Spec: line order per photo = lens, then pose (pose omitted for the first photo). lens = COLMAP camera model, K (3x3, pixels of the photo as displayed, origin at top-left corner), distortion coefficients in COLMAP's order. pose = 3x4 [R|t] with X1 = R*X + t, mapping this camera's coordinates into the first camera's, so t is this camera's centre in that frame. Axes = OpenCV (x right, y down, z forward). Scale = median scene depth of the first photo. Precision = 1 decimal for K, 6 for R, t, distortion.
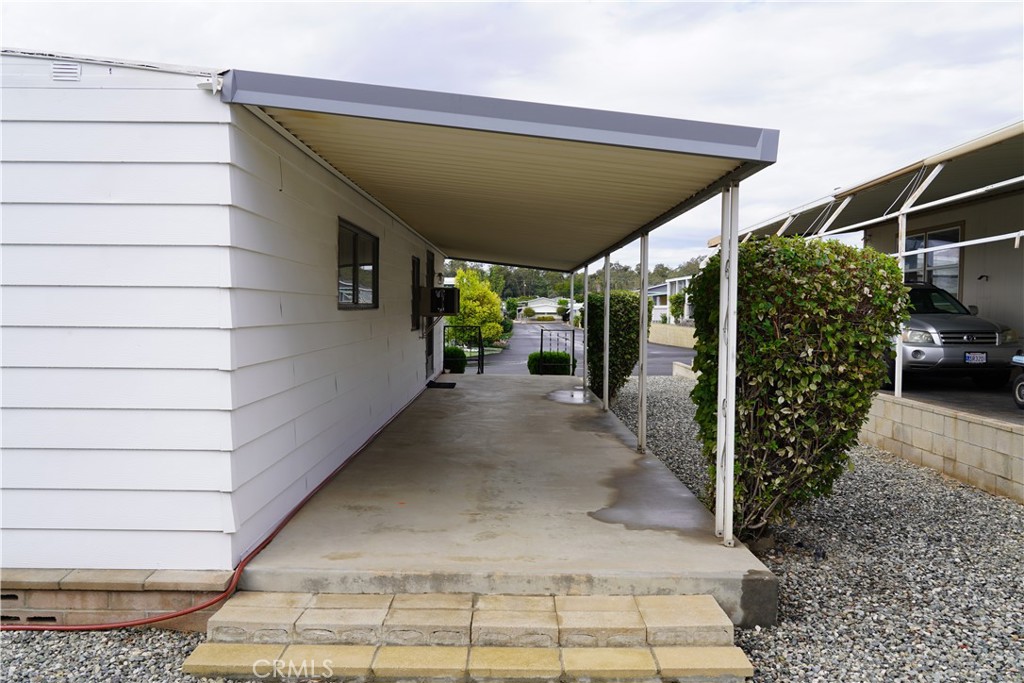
lens RADIAL K [[766.6, 0, 509.0], [0, 766.6, 342.9], [0, 0, 1]] dist [-0.000803, 0.001276]
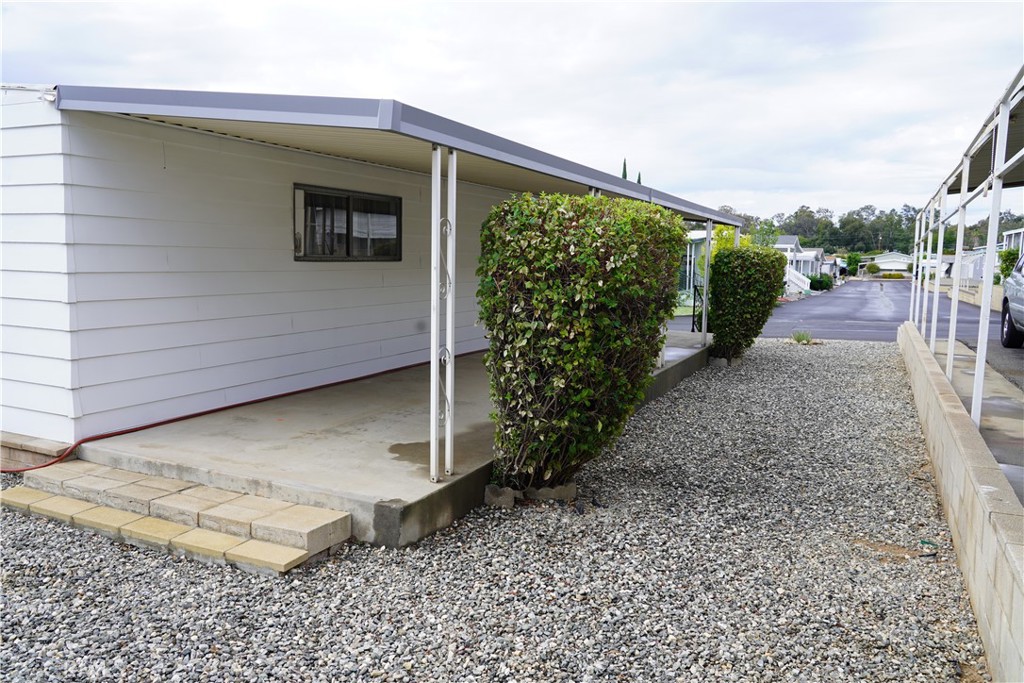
lens RADIAL K [[766.6, 0, 510.5], [0, 766.6, 341.2], [0, 0, 1]] dist [-0.000803, 0.001276]
pose [[0.905482, 0.057859, -0.420423, 0.284334], [-0.033012, 0.997264, 0.066145, -0.003935], [0.423100, -0.046014, 0.904914, 0.020985]]
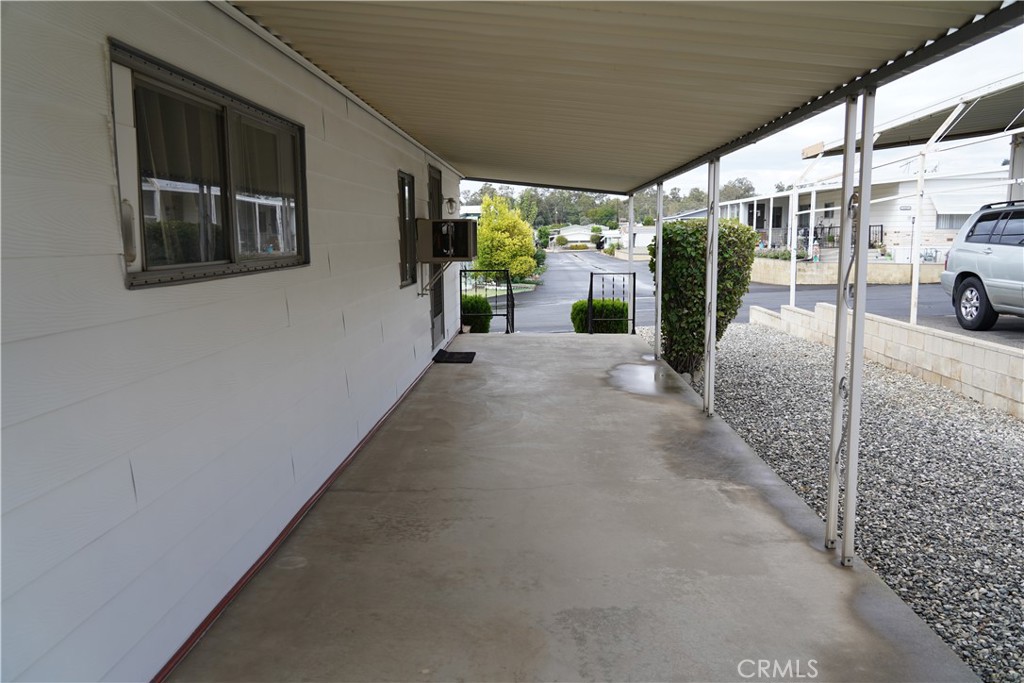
lens RADIAL K [[766.6, 0, 510.3], [0, 766.6, 341.8], [0, 0, 1]] dist [-0.000803, 0.001276]
pose [[0.999092, -0.012733, -0.040656, -0.007468], [0.016389, 0.995726, 0.090888, -0.023165], [0.039325, -0.091471, 0.995031, 0.294598]]
